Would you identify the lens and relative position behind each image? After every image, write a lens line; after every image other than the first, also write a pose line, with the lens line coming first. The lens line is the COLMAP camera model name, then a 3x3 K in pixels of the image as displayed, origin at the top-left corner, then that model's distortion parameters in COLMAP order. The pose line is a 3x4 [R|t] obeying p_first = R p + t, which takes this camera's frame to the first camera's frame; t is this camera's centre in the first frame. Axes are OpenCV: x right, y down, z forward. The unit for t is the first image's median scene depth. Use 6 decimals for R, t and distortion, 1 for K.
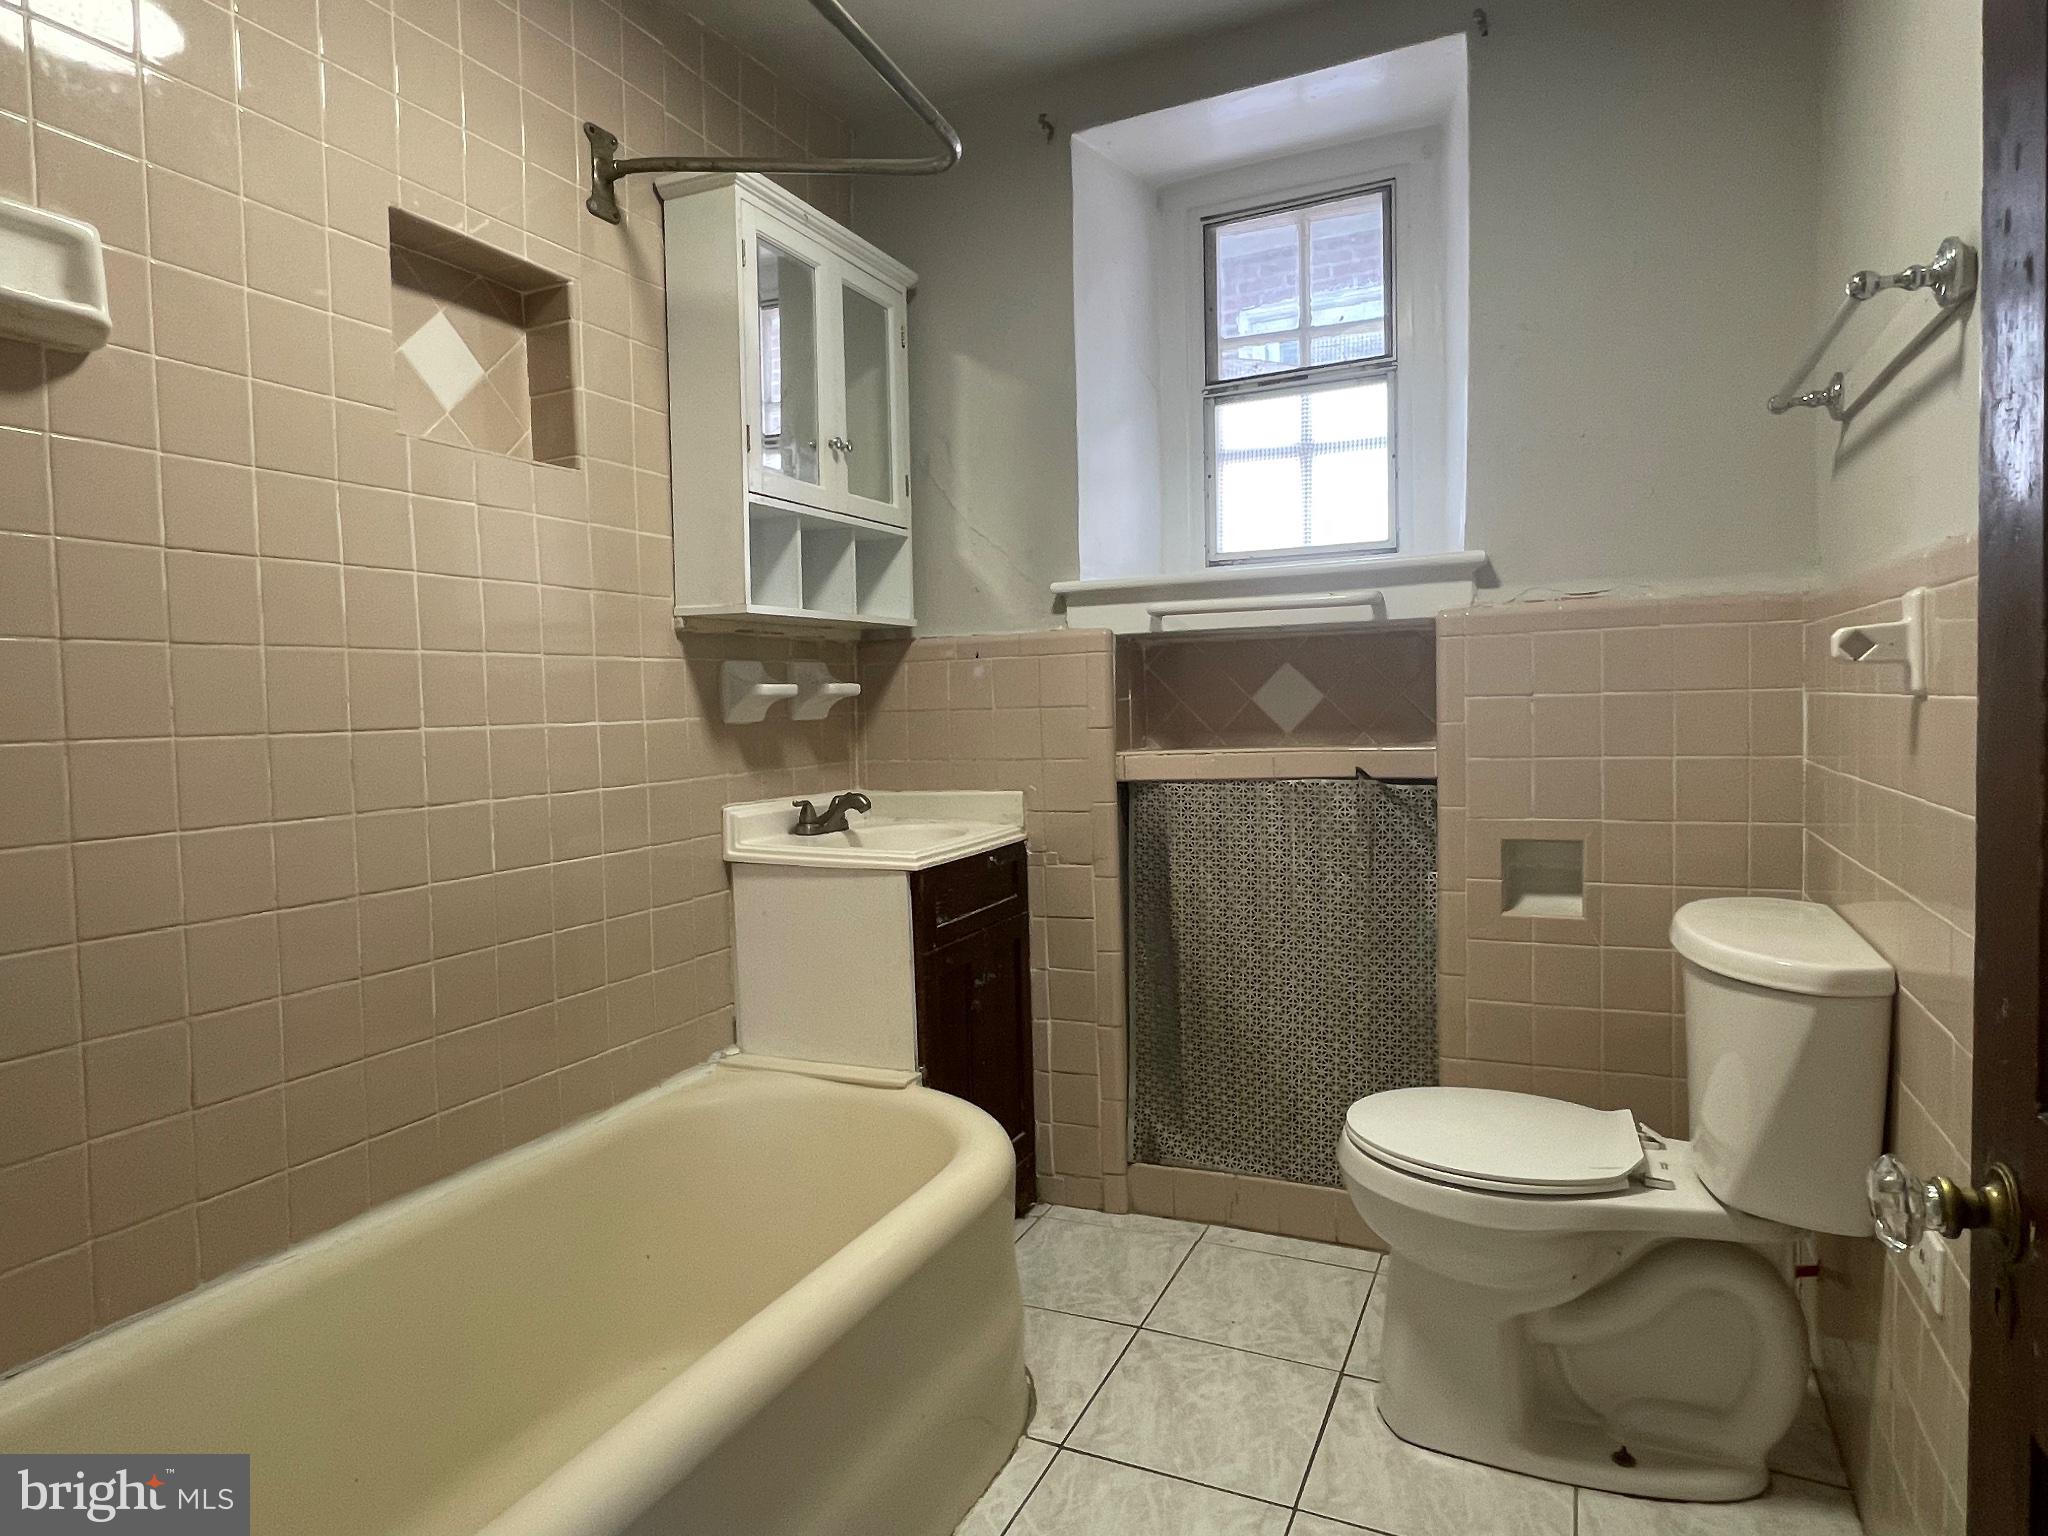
lens RADIAL K [[1190.1, 0, 1020.4], [0, 1190.1, 764.7], [0, 0, 1]] dist [-0.000692, -0.000999]
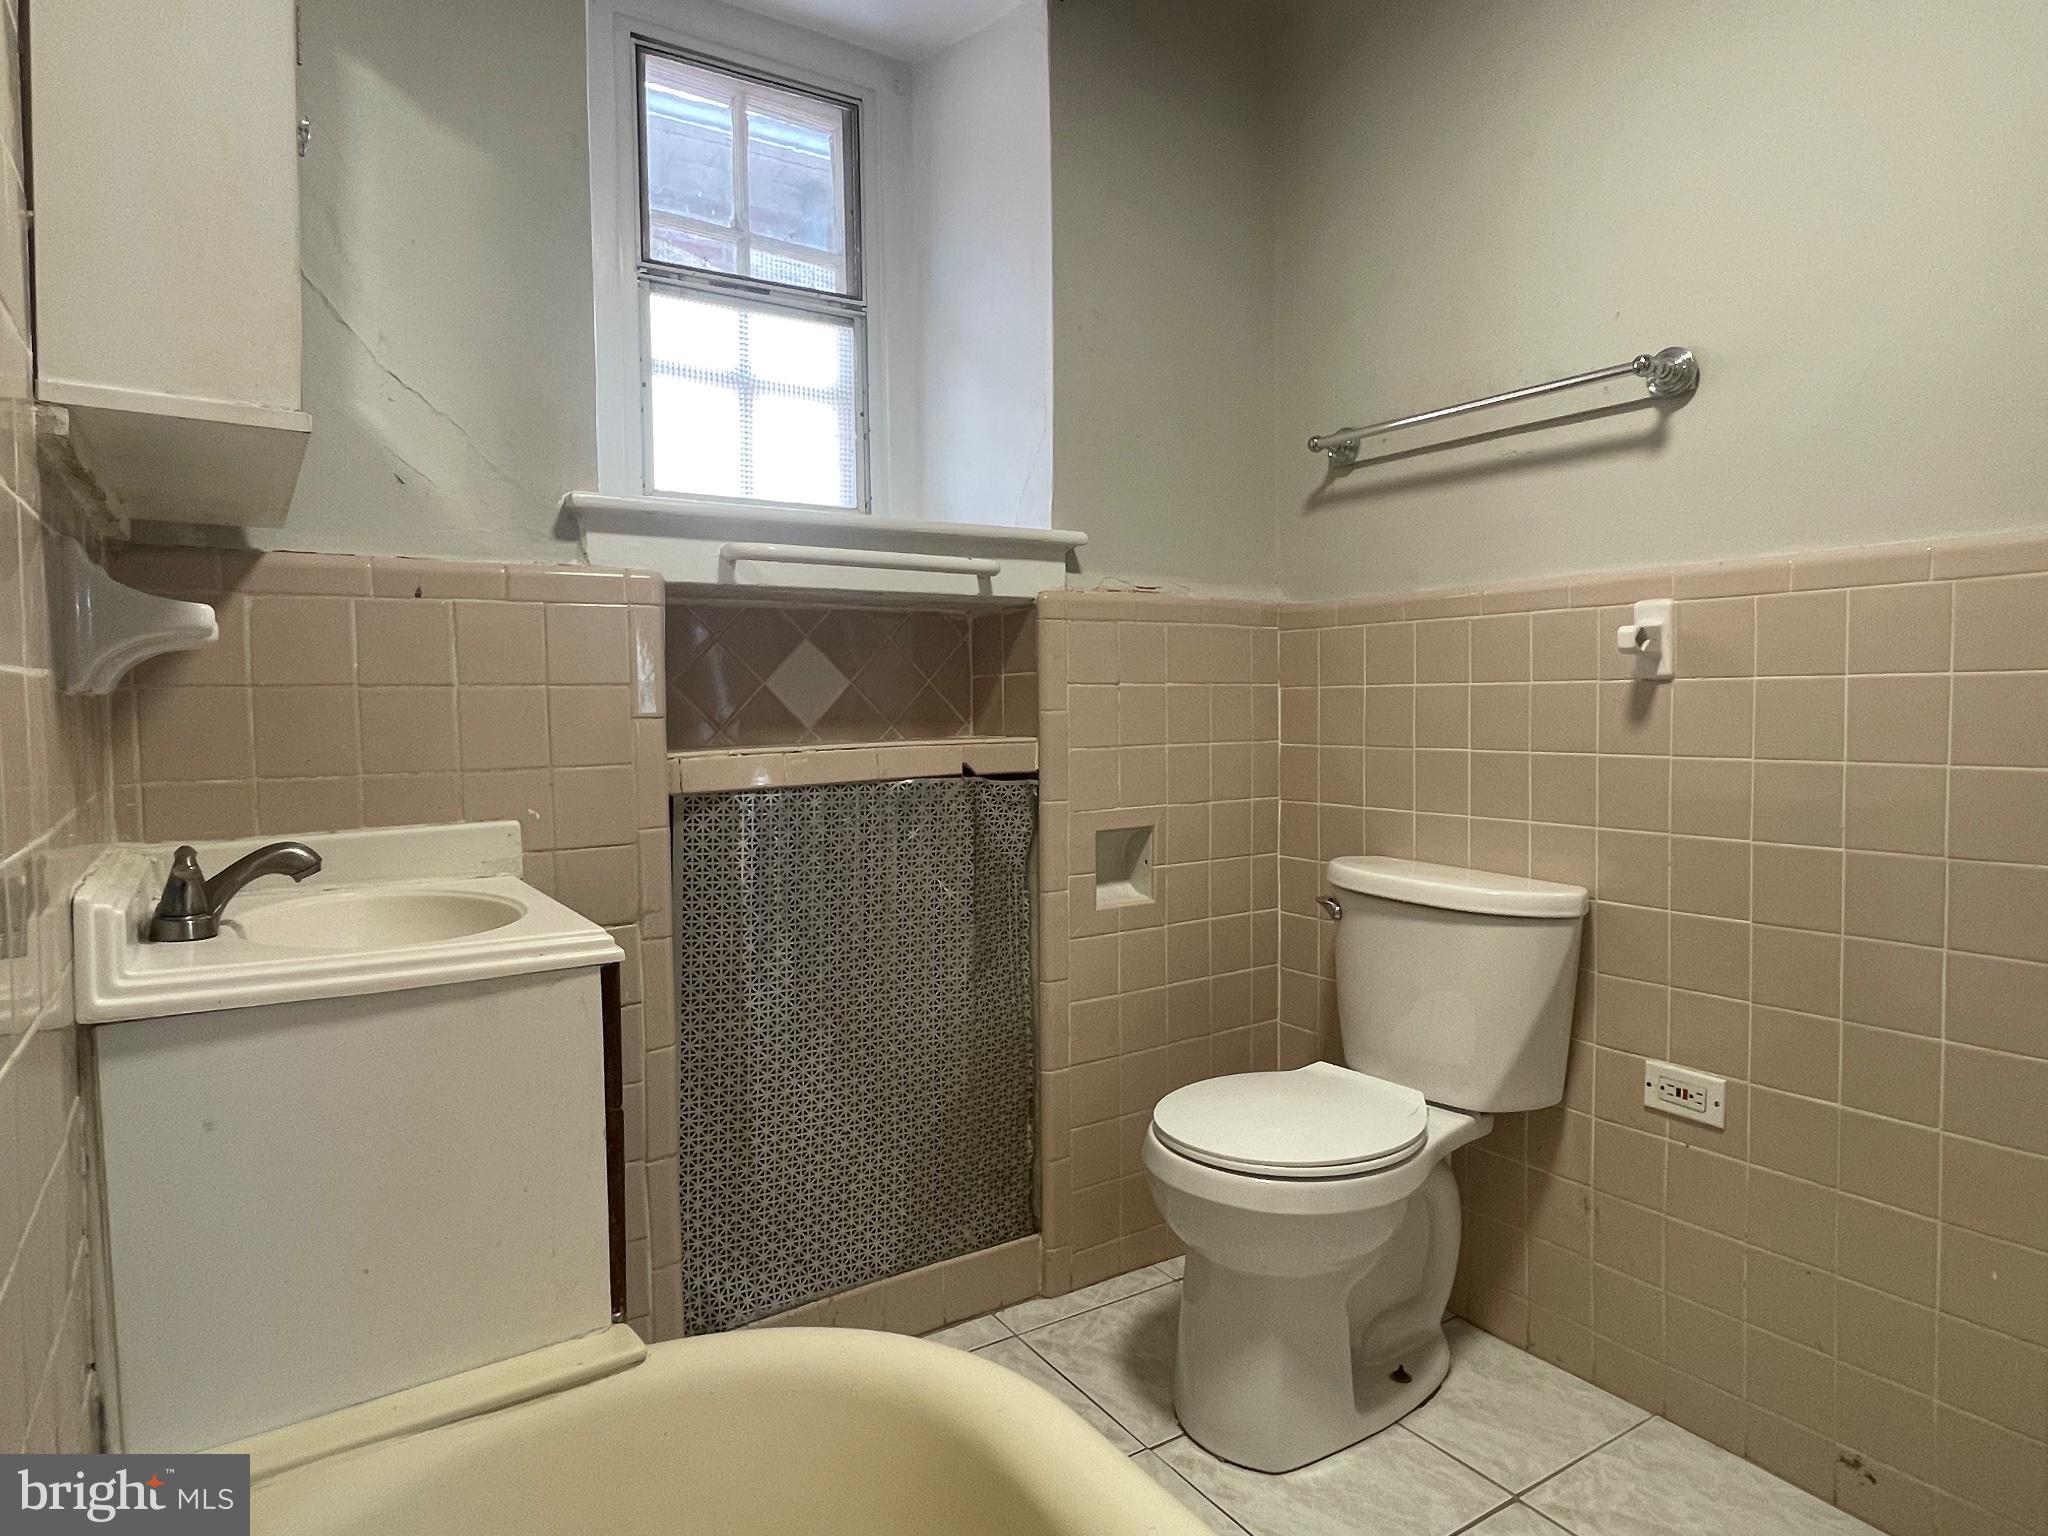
lens RADIAL K [[1190.1, 0, 1022.8], [0, 1190.1, 765.2], [0, 0, 1]] dist [-0.000692, -0.000999]
pose [[0.523350, -0.022862, 0.851811, -0.401518], [0.042337, 0.999103, 0.000804, 0.004455], [-0.851065, 0.035642, 0.523849, 0.474613]]
